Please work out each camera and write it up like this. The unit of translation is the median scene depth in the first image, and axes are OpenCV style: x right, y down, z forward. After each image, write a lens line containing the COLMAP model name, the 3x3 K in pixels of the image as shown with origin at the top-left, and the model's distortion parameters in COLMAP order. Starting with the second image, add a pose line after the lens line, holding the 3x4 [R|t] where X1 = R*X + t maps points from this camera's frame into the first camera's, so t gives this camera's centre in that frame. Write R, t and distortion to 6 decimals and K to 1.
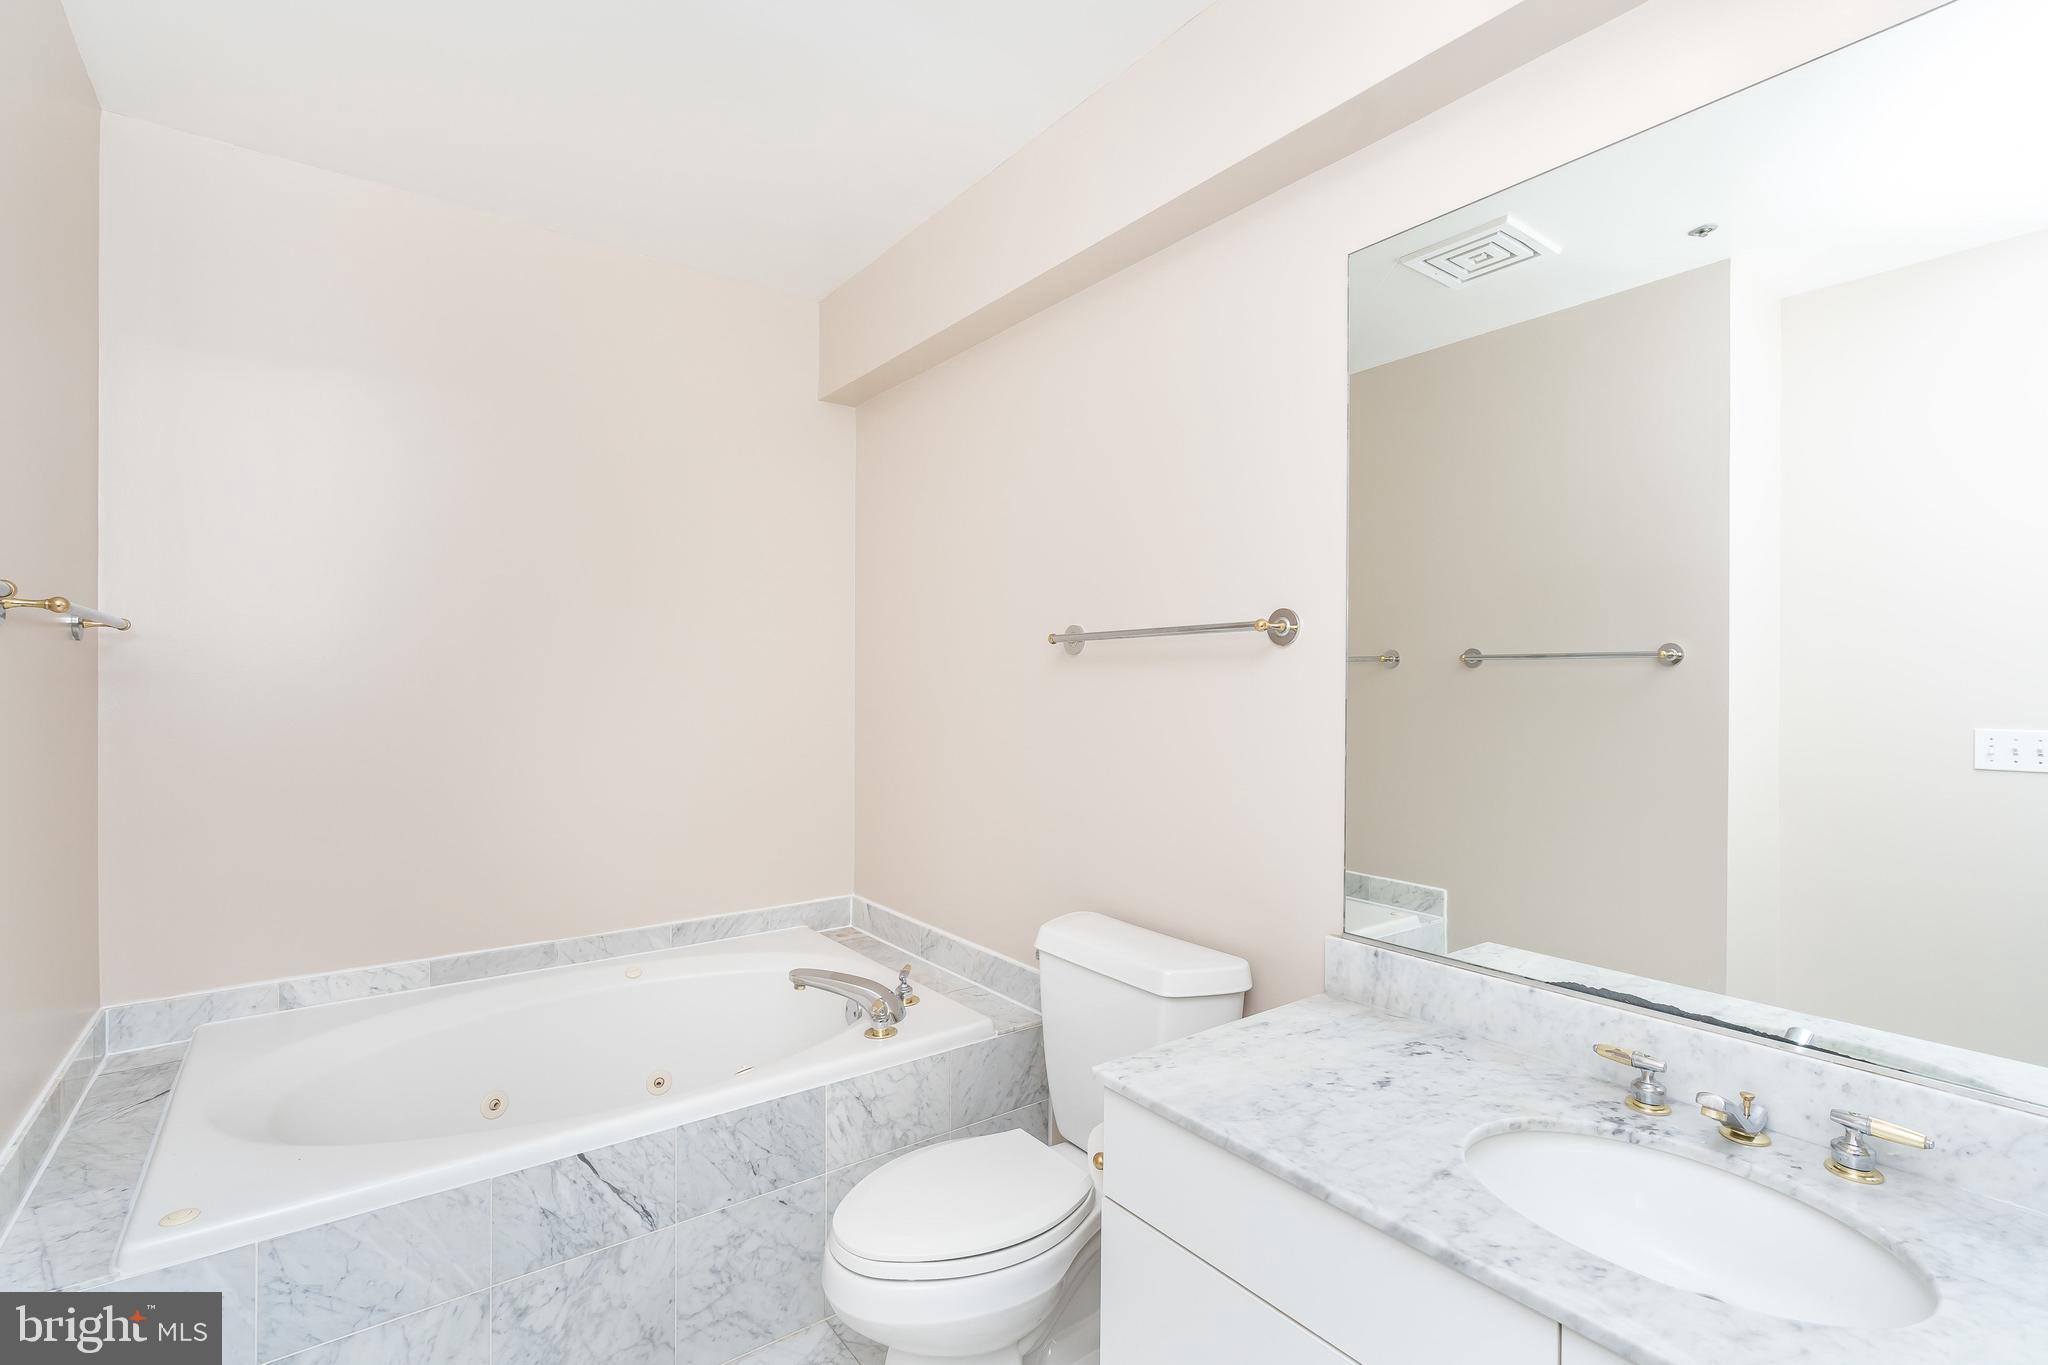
lens RADIAL K [[955.1, 0, 1021.9], [0, 955.1, 680.8], [0, 0, 1]] dist [0.001777, -0.000029]
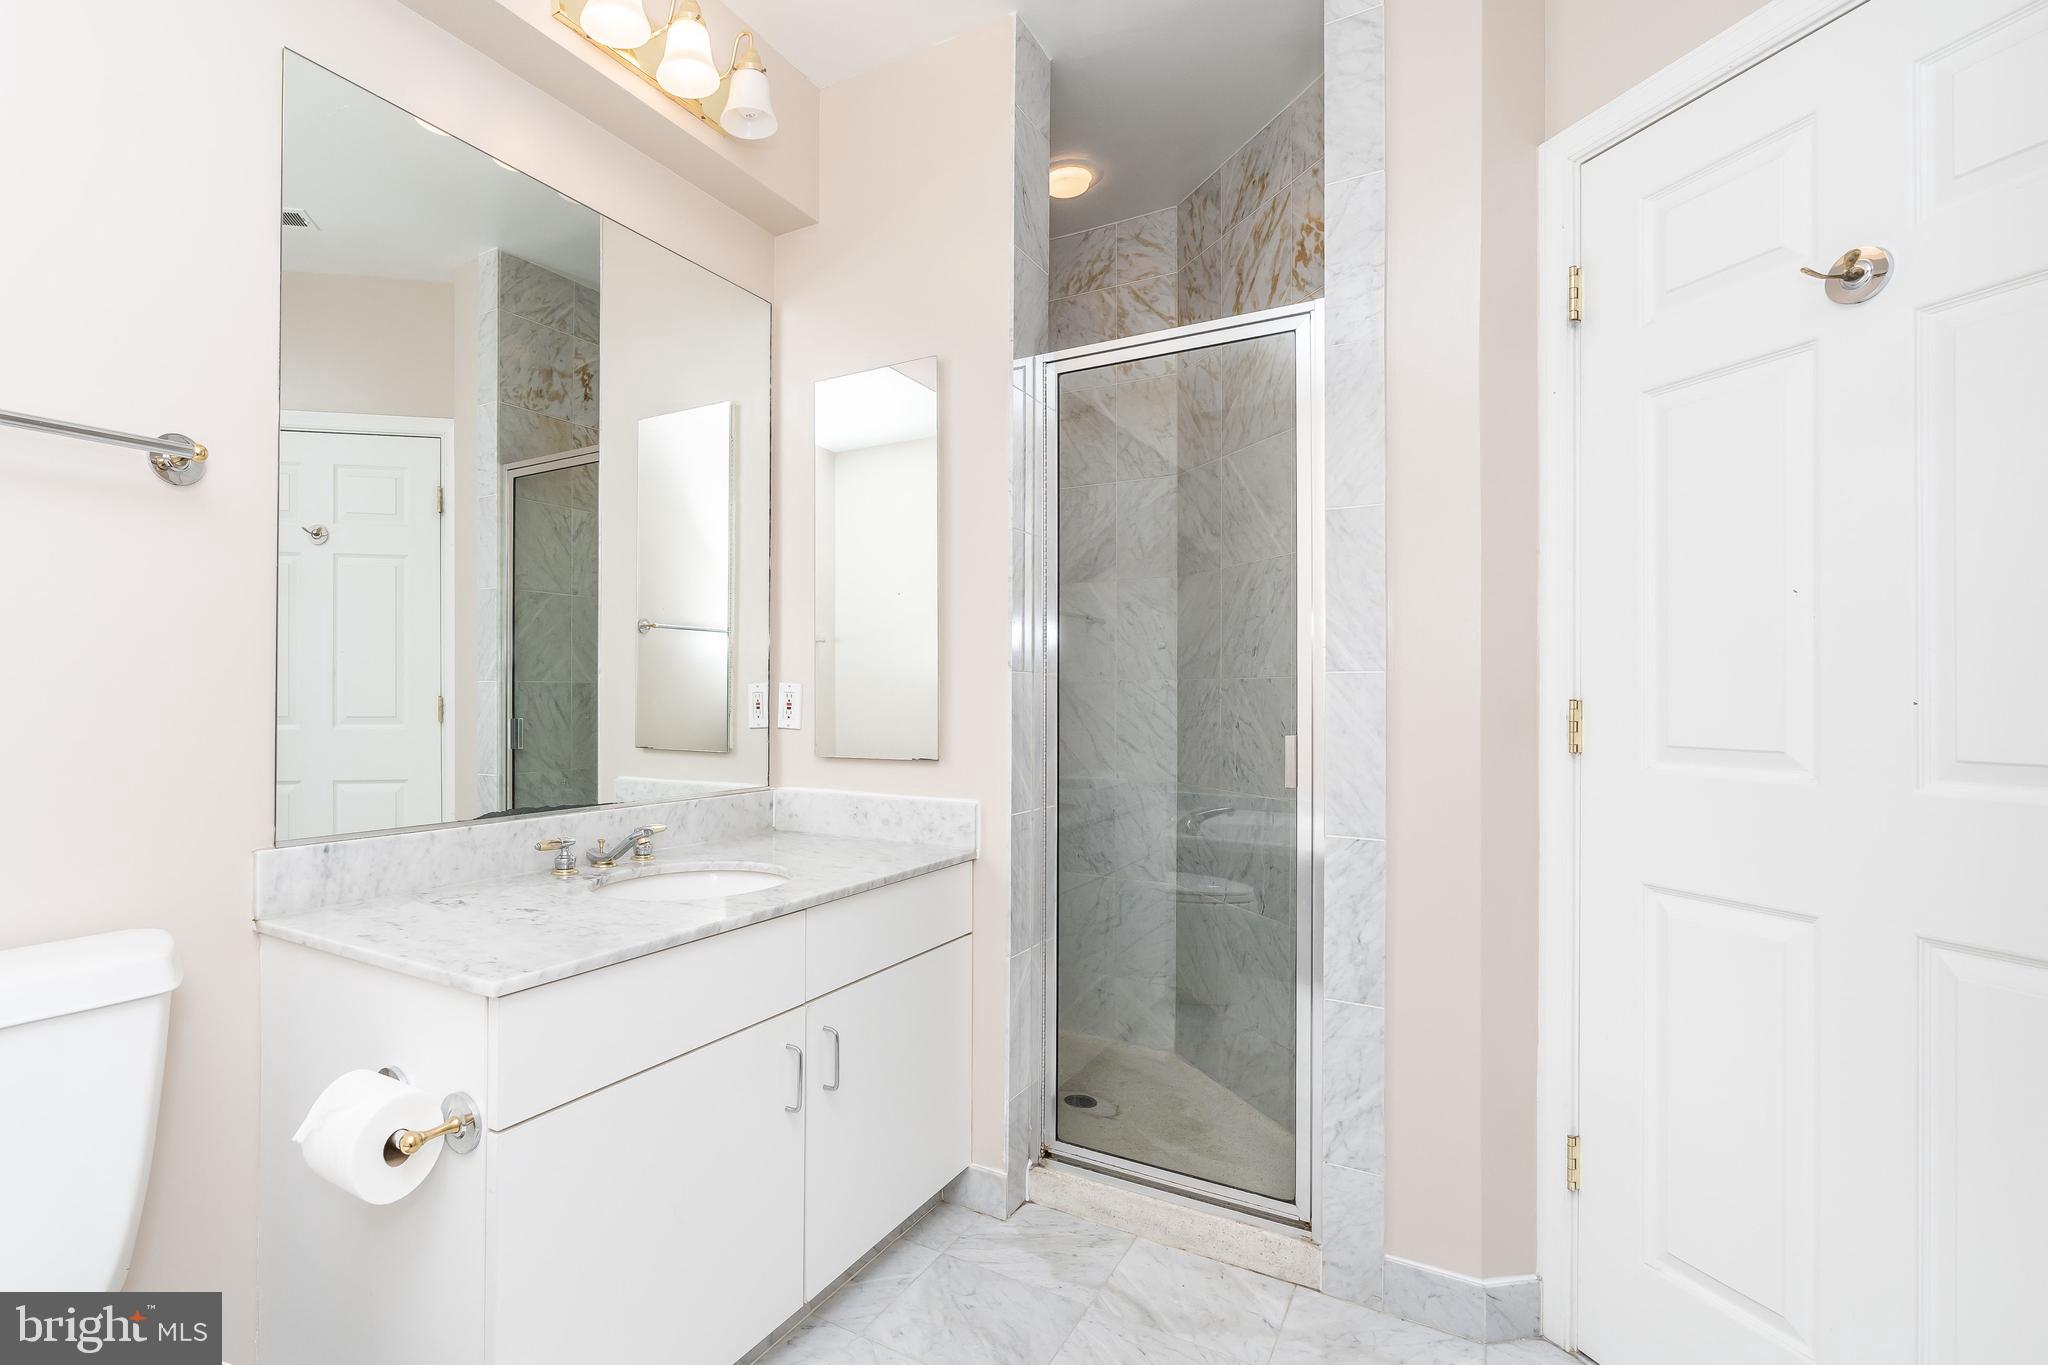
lens RADIAL K [[955.1, 0, 1022.9], [0, 955.1, 682.1], [0, 0, 1]] dist [0.001777, -0.000029]
pose [[-0.453359, -0.001321, 0.891327, -0.761661], [-0.000689, 0.999999, 0.001131, 0.127145], [-0.891328, -0.000101, -0.453360, 0.840715]]
